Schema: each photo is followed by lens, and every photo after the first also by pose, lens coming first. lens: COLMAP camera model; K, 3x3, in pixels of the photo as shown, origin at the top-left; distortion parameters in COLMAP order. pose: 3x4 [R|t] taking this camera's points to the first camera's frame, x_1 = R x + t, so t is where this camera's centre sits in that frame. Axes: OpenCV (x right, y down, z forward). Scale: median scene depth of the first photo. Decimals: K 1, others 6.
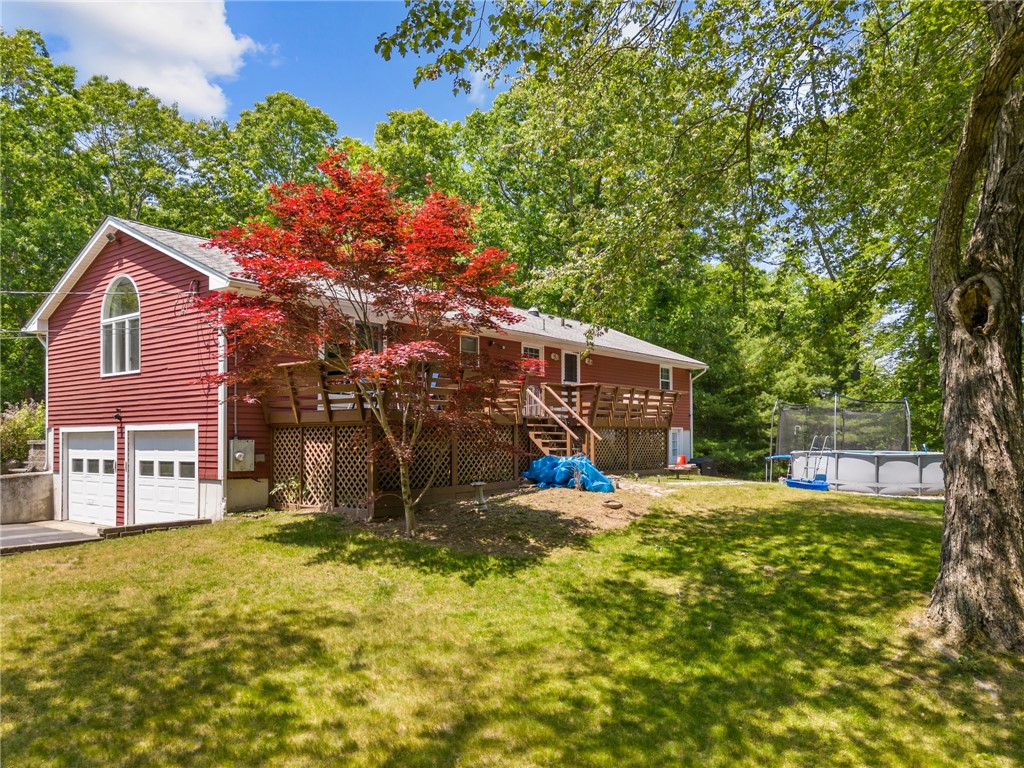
lens RADIAL K [[715.6, 0, 511.4], [0, 715.6, 386.9], [0, 0, 1]] dist [0.065127, -0.028555]
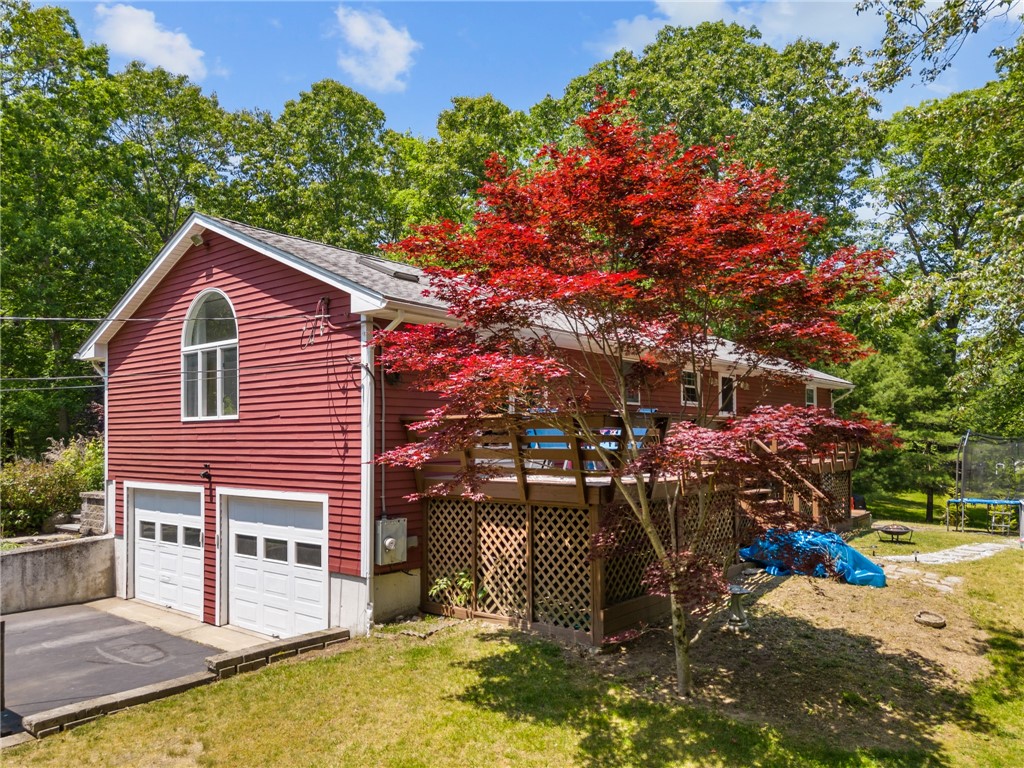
lens RADIAL K [[715.6, 0, 515.2], [0, 715.6, 389.8], [0, 0, 1]] dist [0.065127, -0.028555]
pose [[0.999904, -0.002510, -0.013663, -0.199773], [0.002562, 0.999990, 0.003765, -0.048762], [0.013653, -0.003800, 0.999900, 0.237608]]
